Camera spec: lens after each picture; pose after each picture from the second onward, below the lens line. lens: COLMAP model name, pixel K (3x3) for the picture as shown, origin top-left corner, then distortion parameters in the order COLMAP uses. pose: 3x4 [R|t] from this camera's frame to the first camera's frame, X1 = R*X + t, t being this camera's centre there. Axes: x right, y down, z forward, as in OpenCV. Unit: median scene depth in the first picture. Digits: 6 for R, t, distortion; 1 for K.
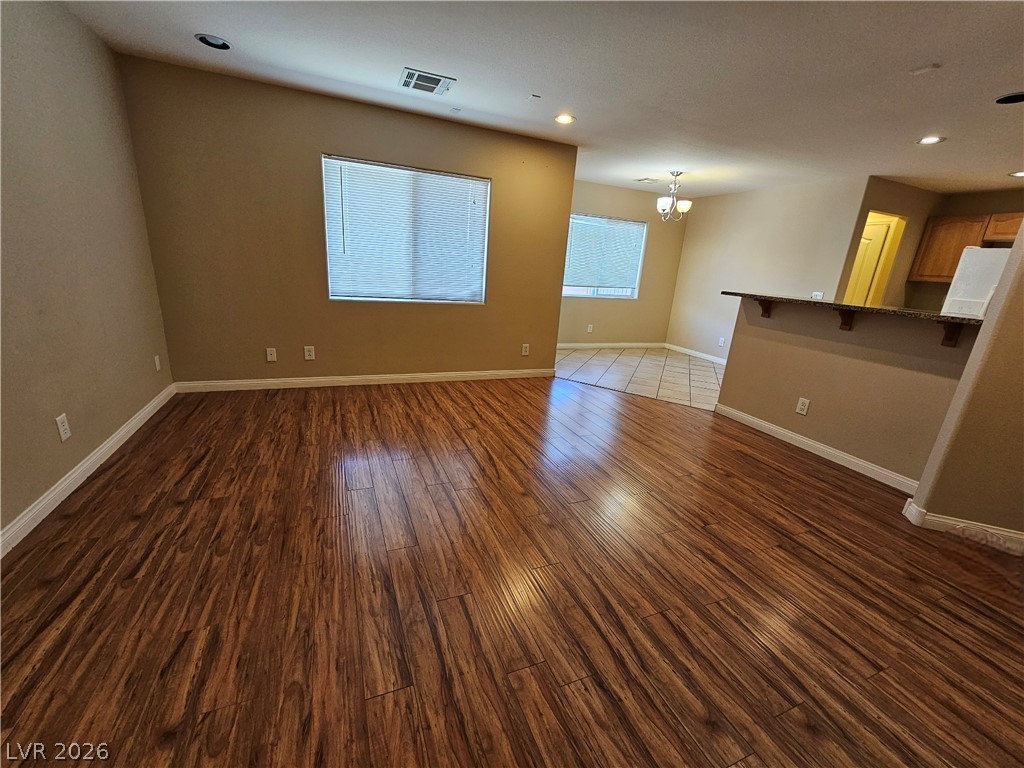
lens RADIAL K [[419.4, 0, 508.3], [0, 419.4, 387.3], [0, 0, 1]] dist [0.002610, 0.001239]
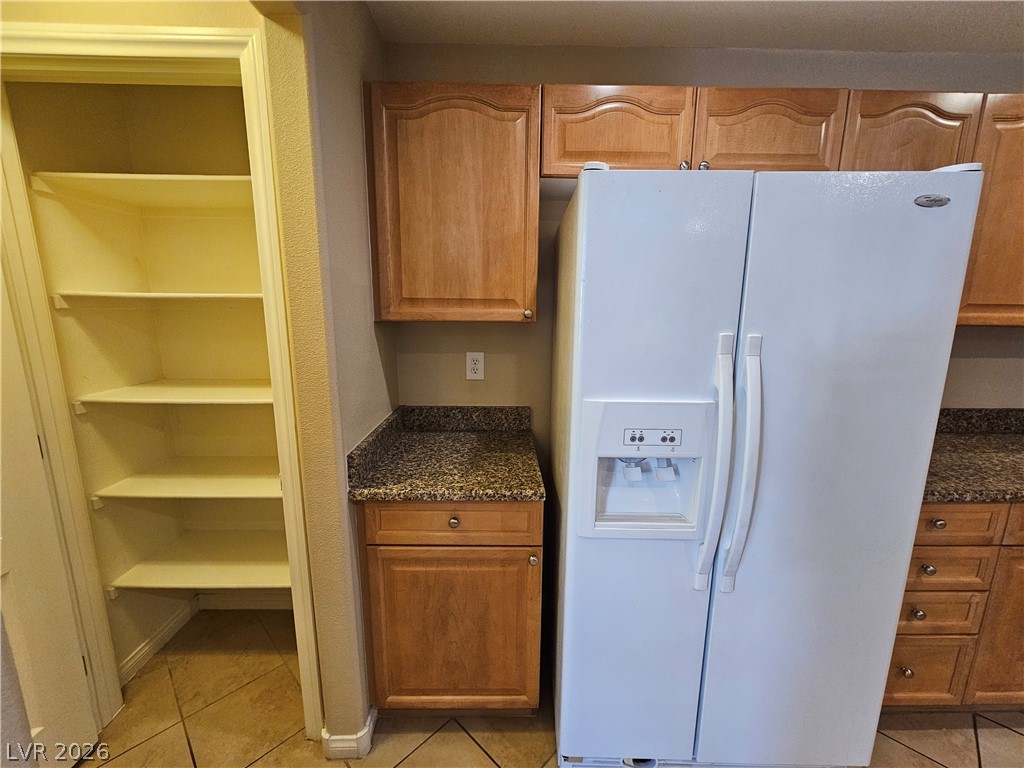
lens RADIAL K [[419.4, 0, 508.3], [0, 419.4, 387.3], [0, 0, 1]] dist [0.002610, 0.001239]
pose [[0.362654, -0.237535, 0.901143, 1.300531], [0.282516, 0.949489, 0.136583, -0.406906], [-0.888069, 0.205055, 0.411443, 1.480172]]
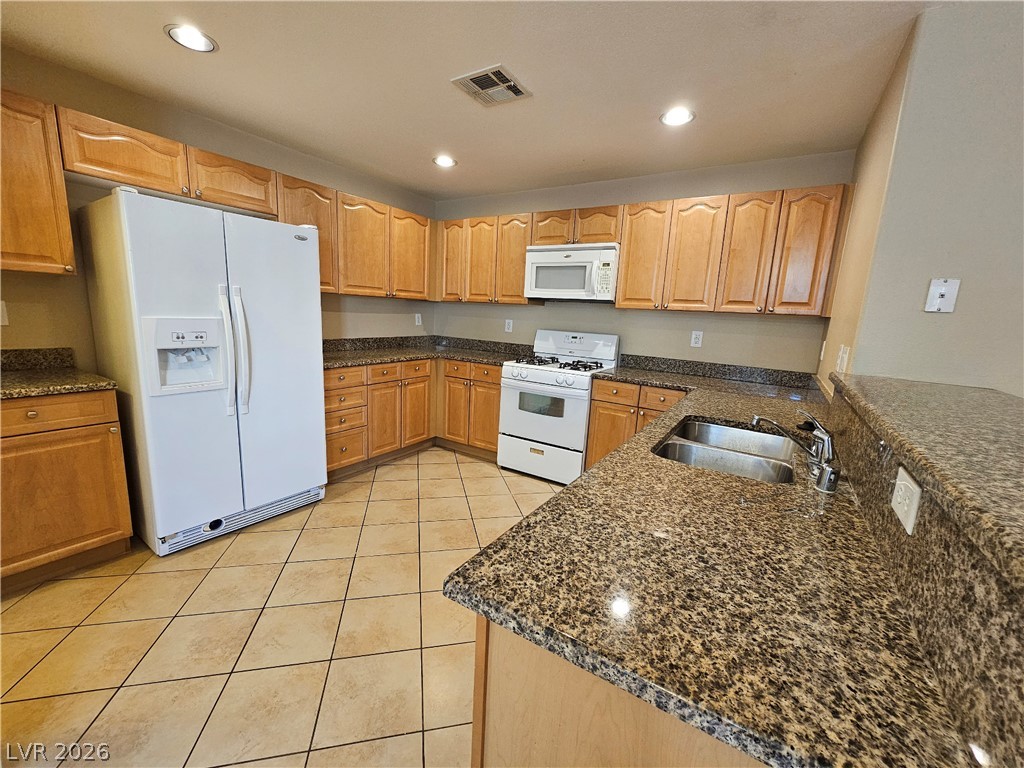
lens RADIAL K [[419.4, 0, 508.3], [0, 419.4, 387.3], [0, 0, 1]] dist [0.002610, 0.001239]
pose [[-0.568427, -0.245867, 0.785137, 0.788311], [0.146503, 0.908803, 0.390659, -0.402475], [-0.809585, 0.337087, -0.480568, 1.462218]]
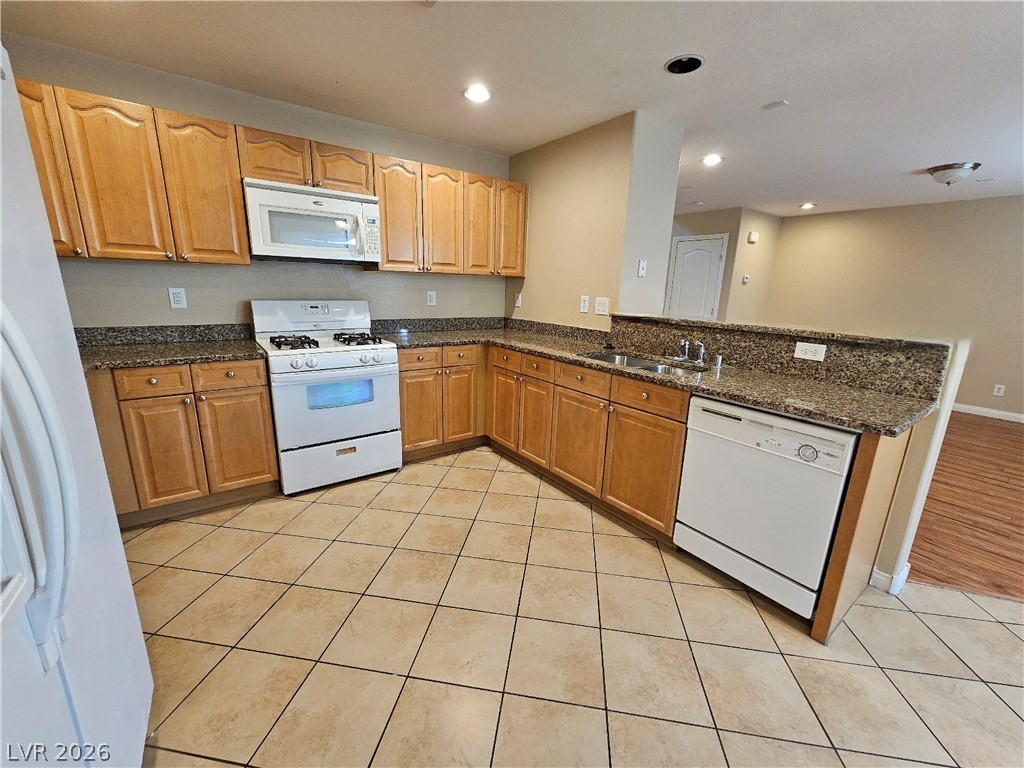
lens RADIAL K [[419.4, 0, 508.3], [0, 419.4, 387.3], [0, 0, 1]] dist [0.002610, 0.001239]
pose [[-0.965328, -0.038482, -0.258187, 1.478990], [-0.162952, 0.861529, 0.480847, -0.415120], [0.203931, 0.506248, -0.837929, 1.686173]]
